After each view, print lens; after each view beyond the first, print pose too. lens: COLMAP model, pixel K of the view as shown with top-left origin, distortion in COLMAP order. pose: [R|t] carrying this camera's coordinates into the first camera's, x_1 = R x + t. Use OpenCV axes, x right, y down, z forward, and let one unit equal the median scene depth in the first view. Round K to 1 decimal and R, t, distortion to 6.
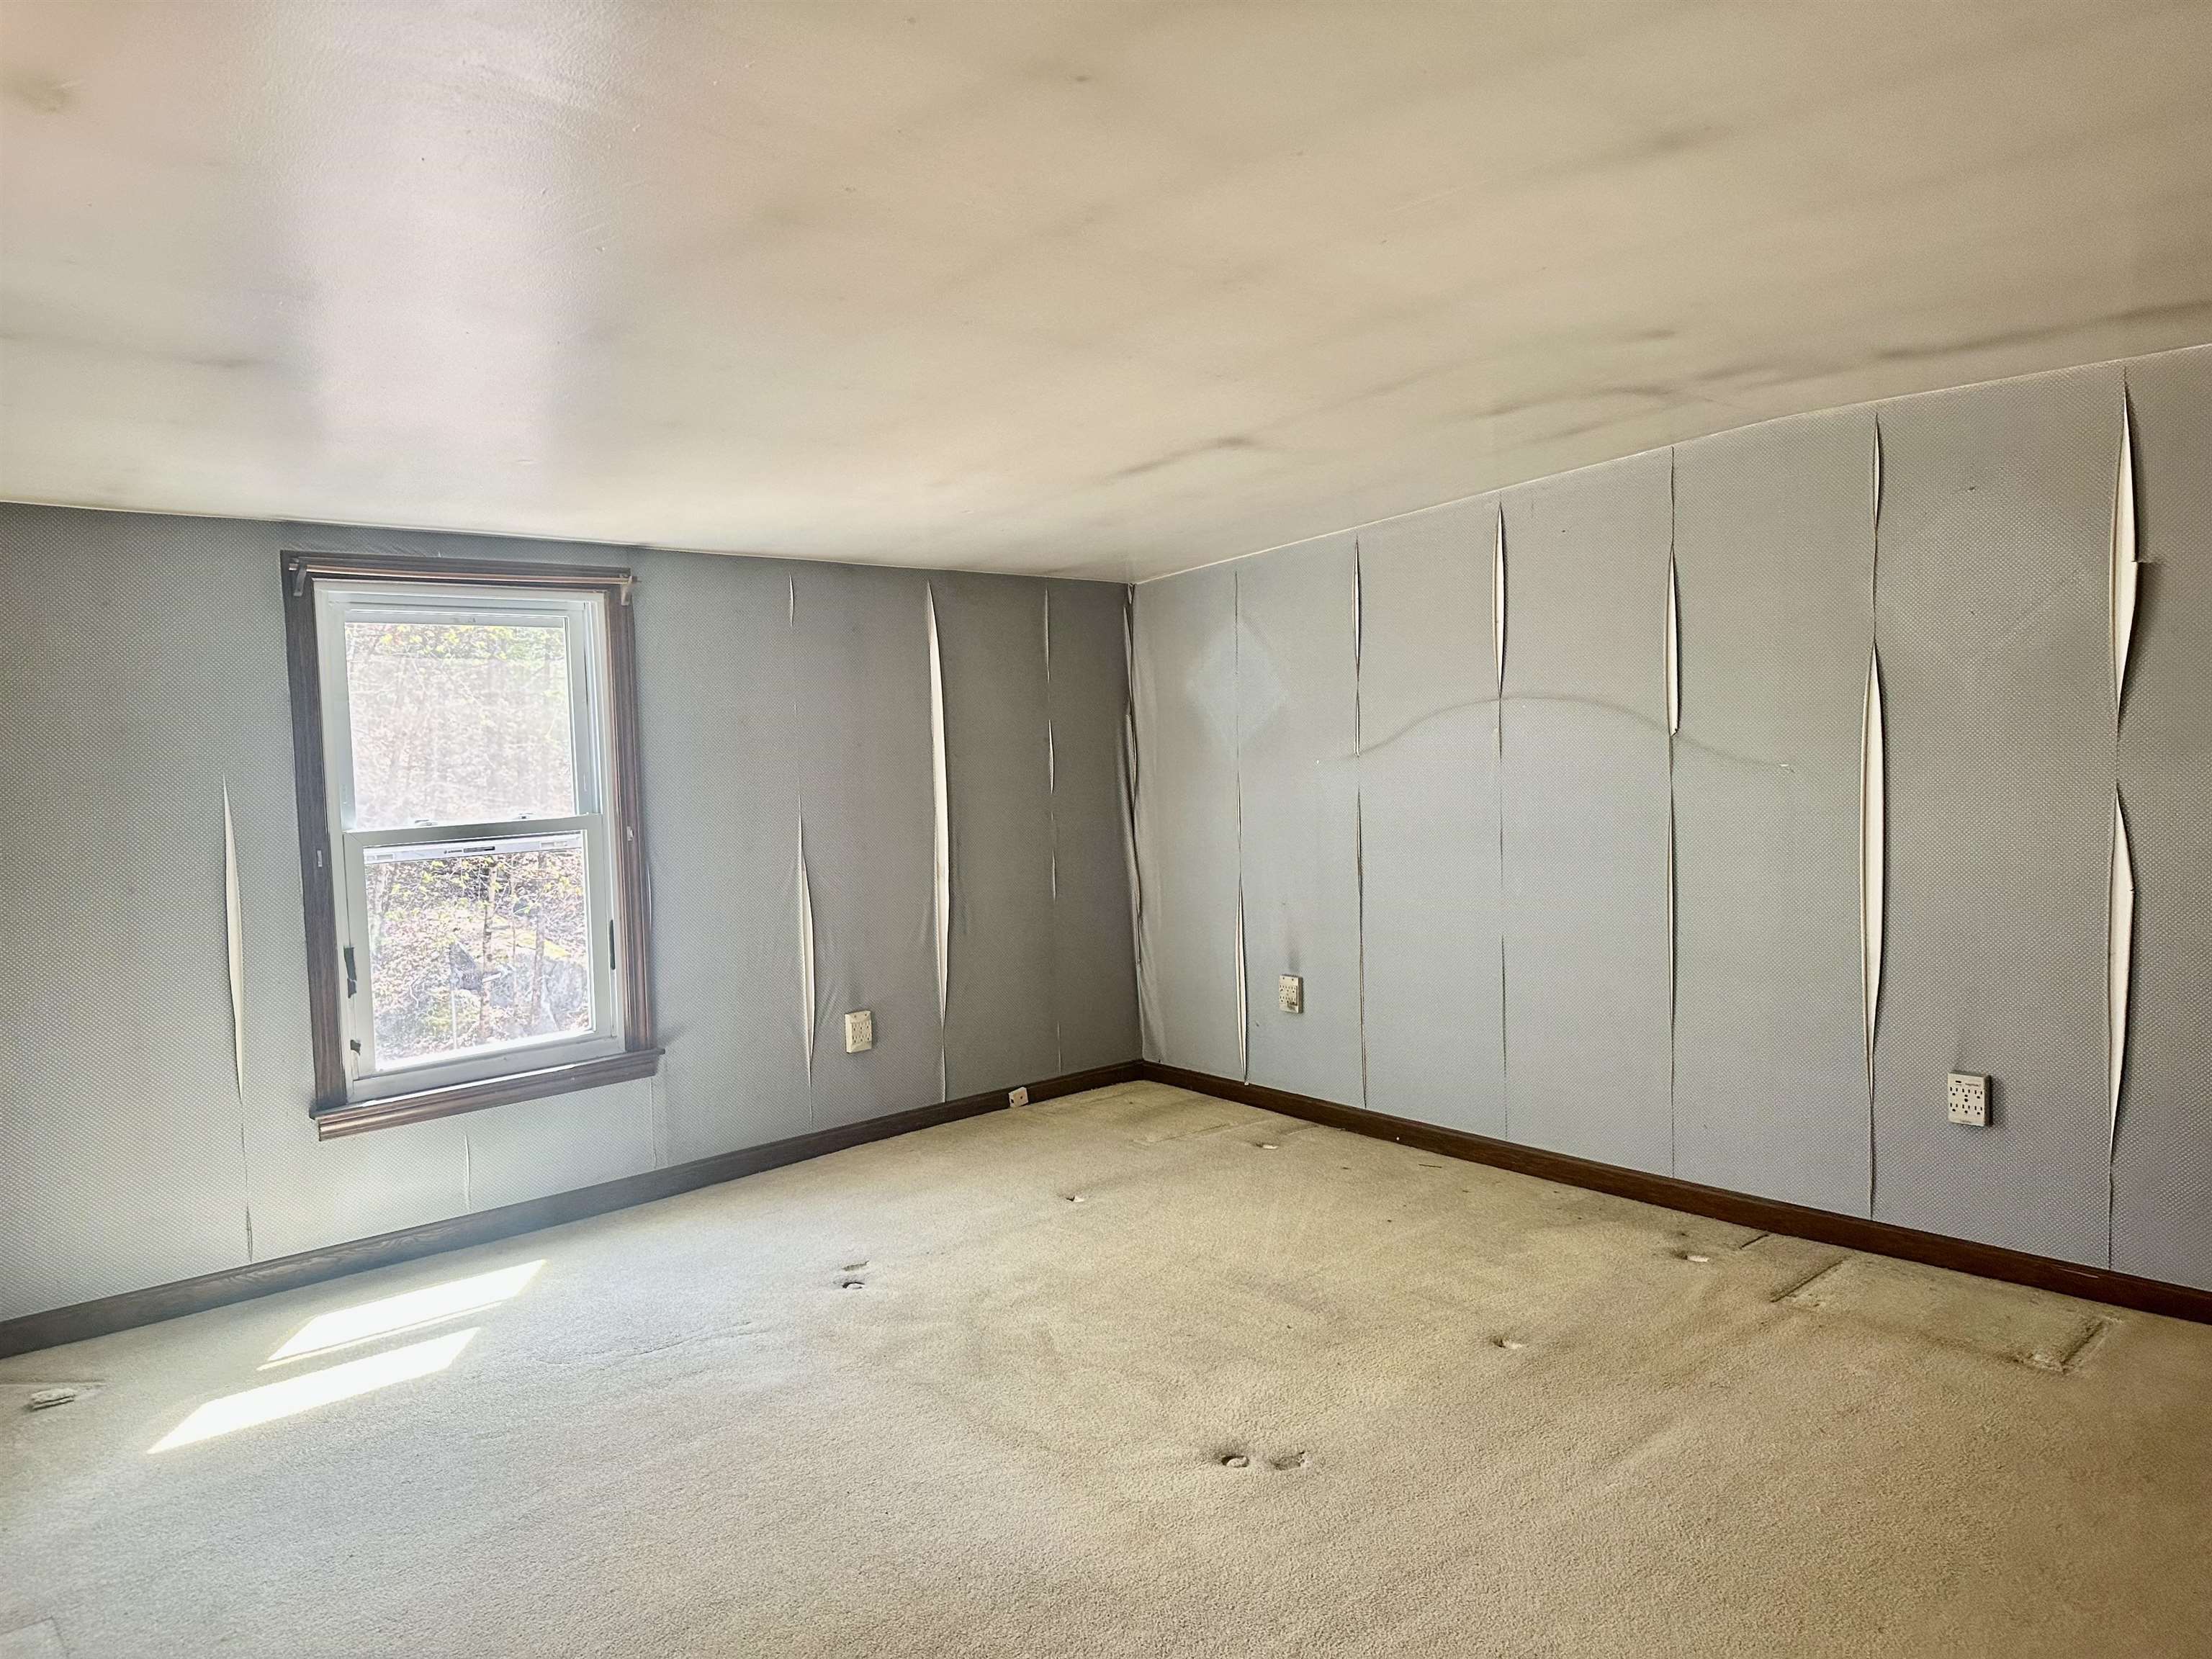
lens RADIAL K [[1545.5, 0, 1064.0], [0, 1545.5, 838.8], [0, 0, 1]] dist [0.131954, -0.197159]
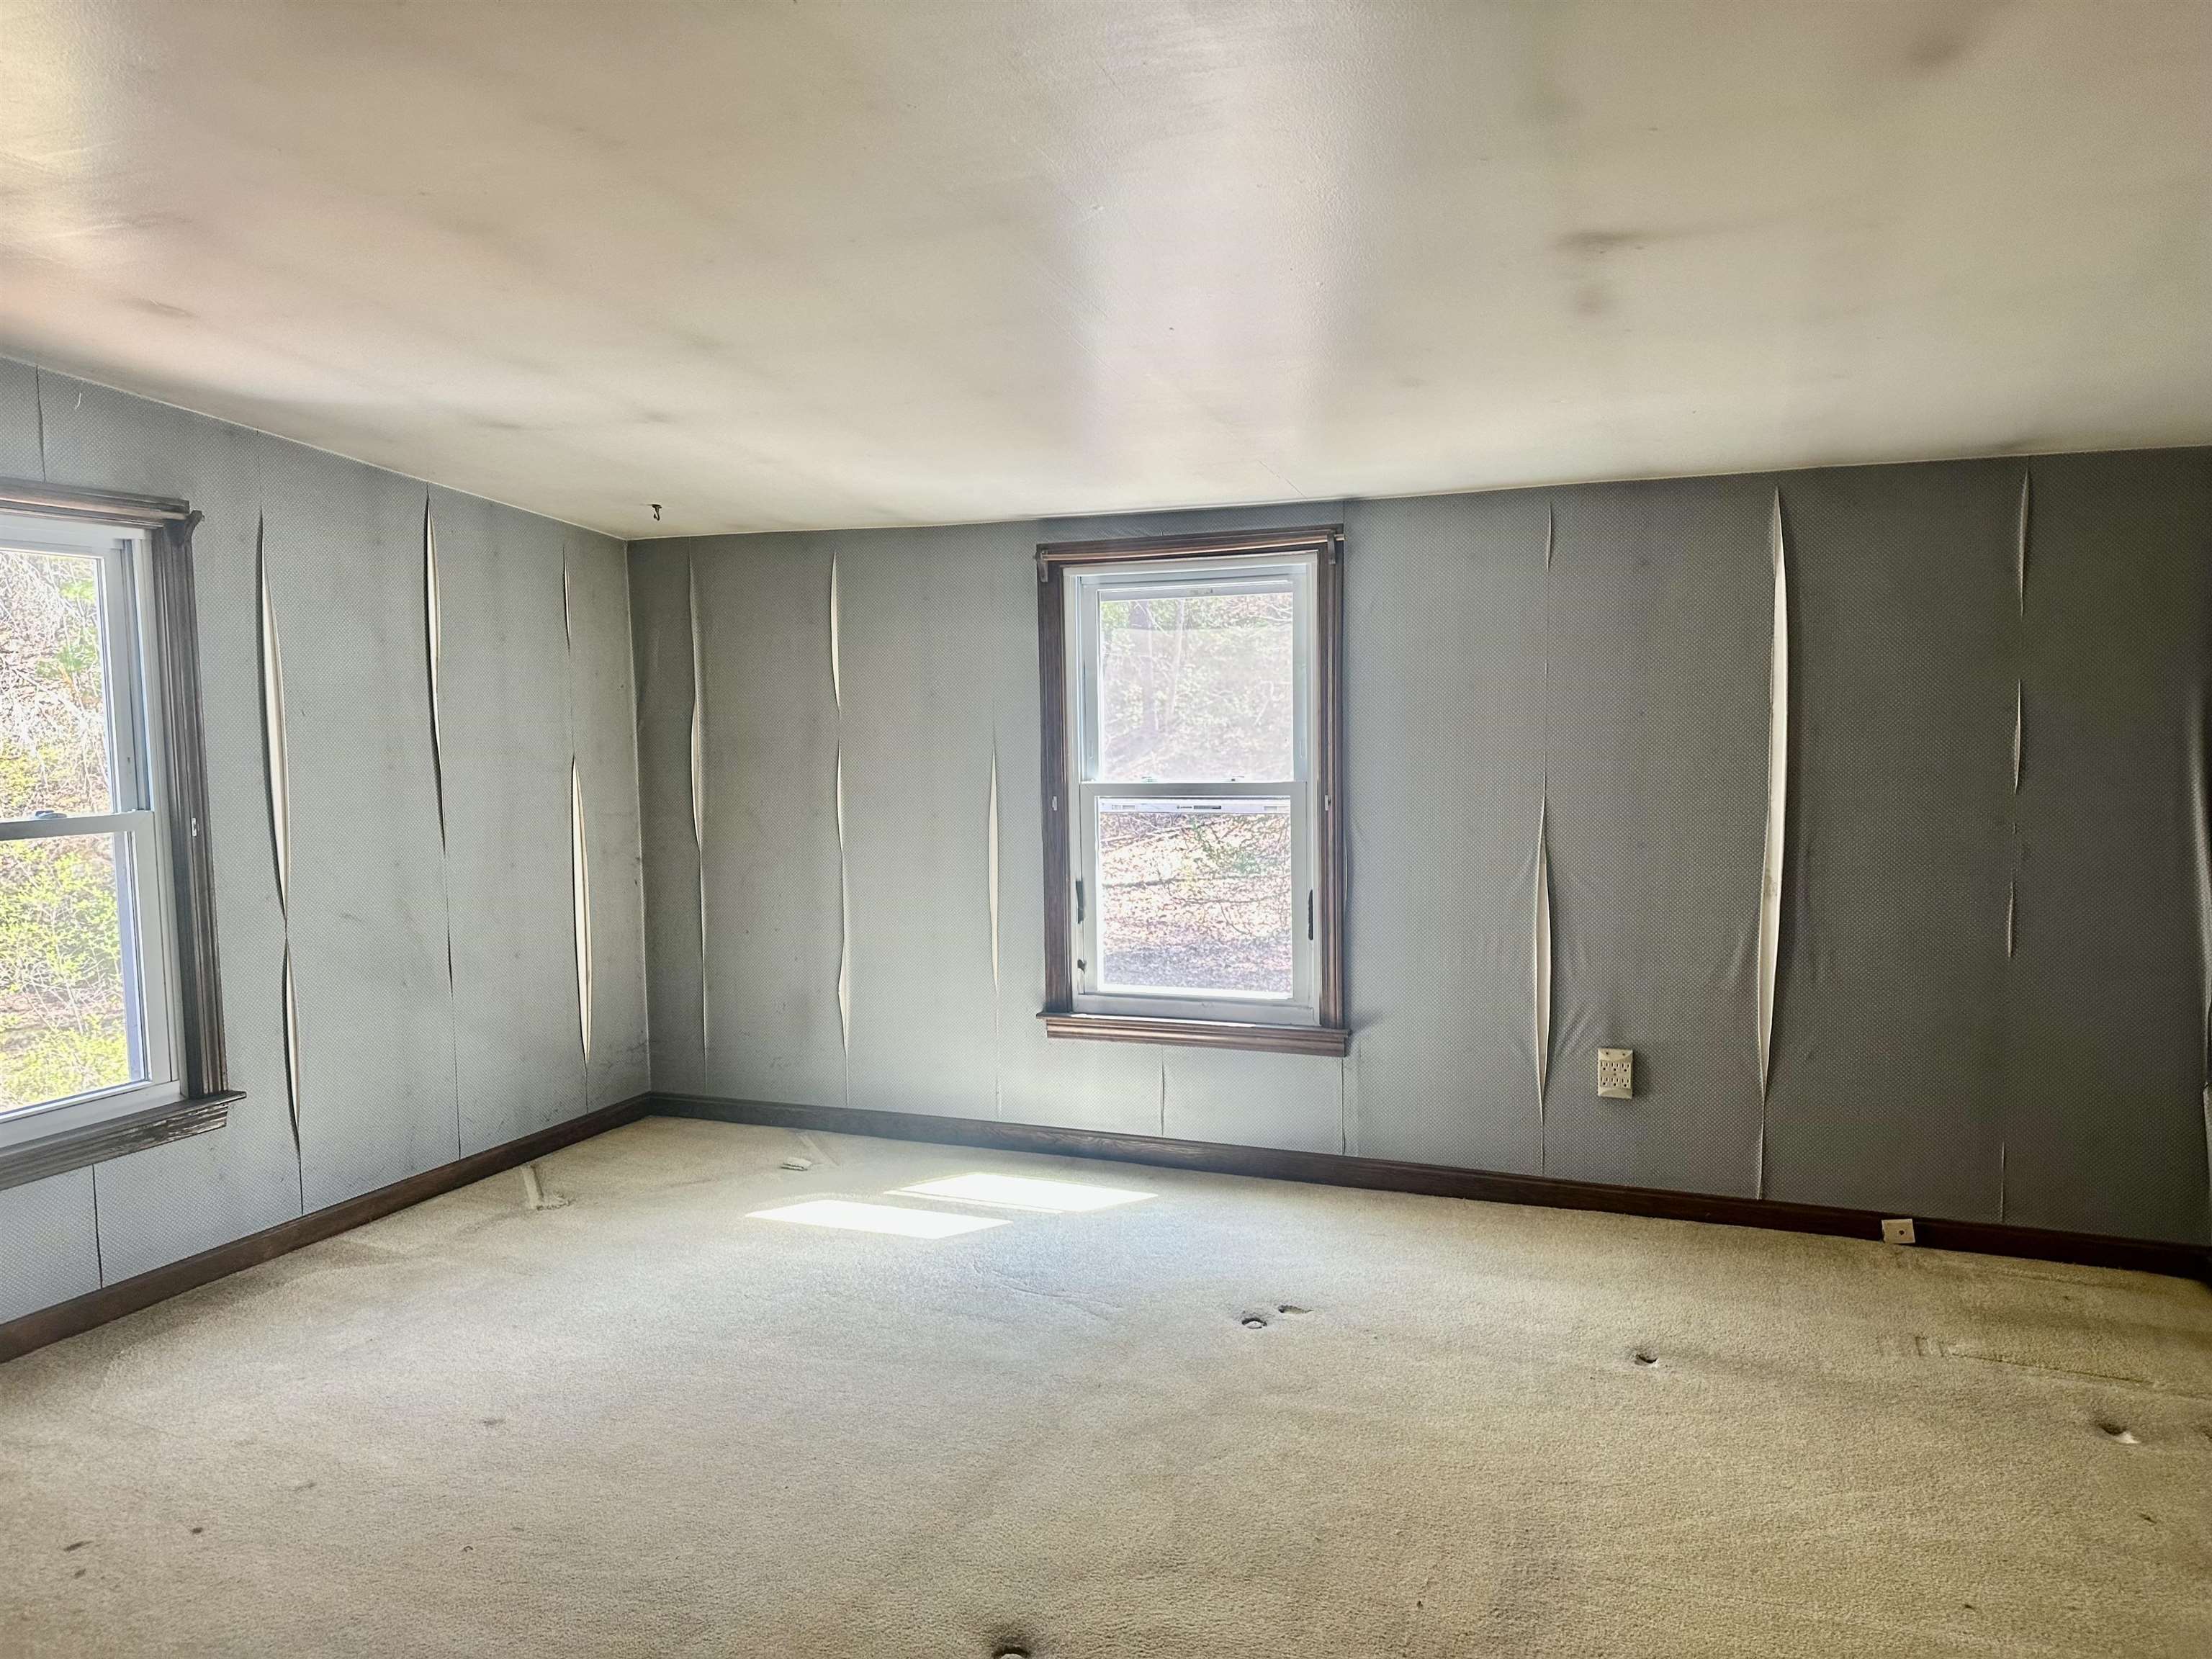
lens RADIAL K [[1545.5, 0, 1064.0], [0, 1545.5, 838.8], [0, 0, 1]] dist [0.131954, -0.197159]
pose [[0.431638, 0.096529, -0.896867, 0.532189], [-0.062024, 0.995081, 0.077250, -0.046894], [0.899912, 0.022284, 0.435502, 0.453899]]
